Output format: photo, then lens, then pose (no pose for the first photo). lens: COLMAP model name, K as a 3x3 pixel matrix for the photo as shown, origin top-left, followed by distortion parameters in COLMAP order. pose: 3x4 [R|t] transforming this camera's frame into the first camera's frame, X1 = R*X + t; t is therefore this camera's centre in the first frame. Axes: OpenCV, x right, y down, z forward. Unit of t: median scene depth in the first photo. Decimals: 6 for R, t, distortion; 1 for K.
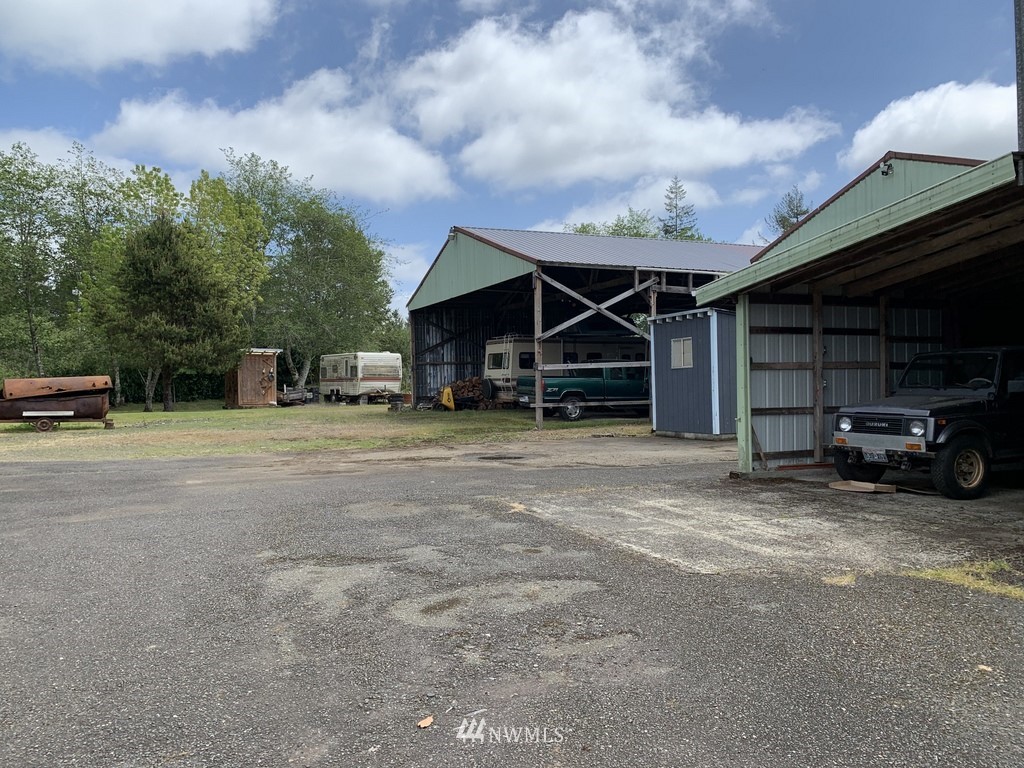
lens RADIAL K [[774.4, 0, 511.3], [0, 774.4, 385.8], [0, 0, 1]] dist [0.015041, 0.001705]
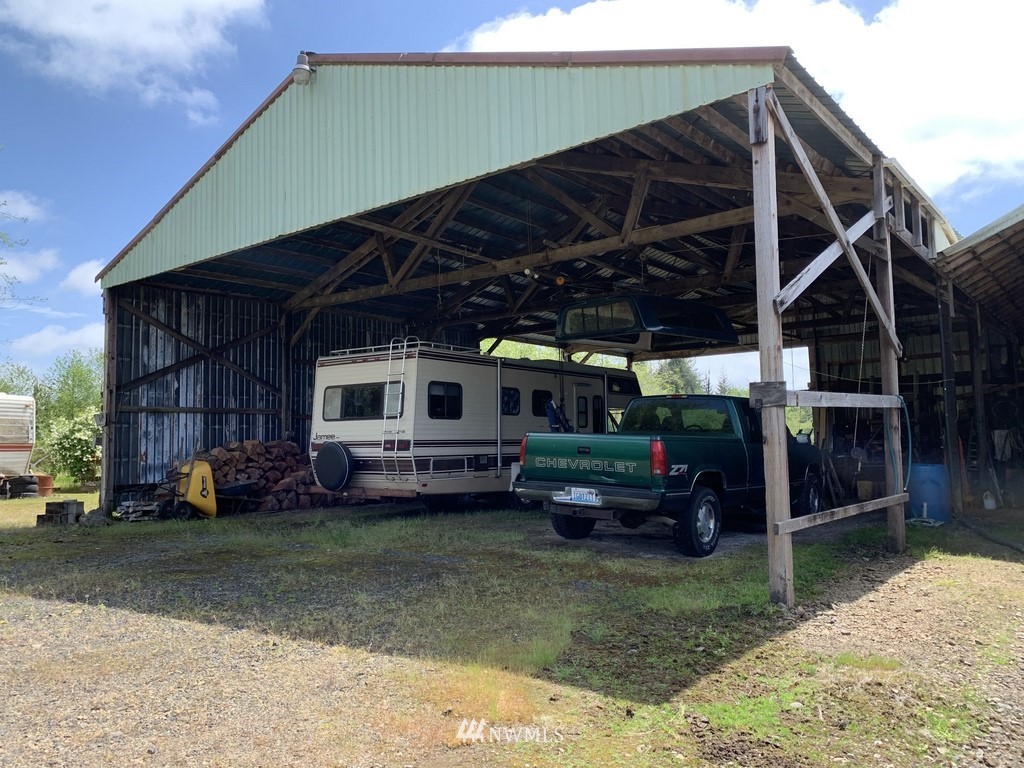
lens RADIAL K [[774.4, 0, 513.0], [0, 774.4, 376.0], [0, 0, 1]] dist [0.015041, 0.001705]
pose [[0.880991, 0.046137, 0.470878, -0.135497], [0.004117, 0.994449, -0.105141, -0.000208], [-0.473115, 0.094567, 0.875911, 0.525724]]
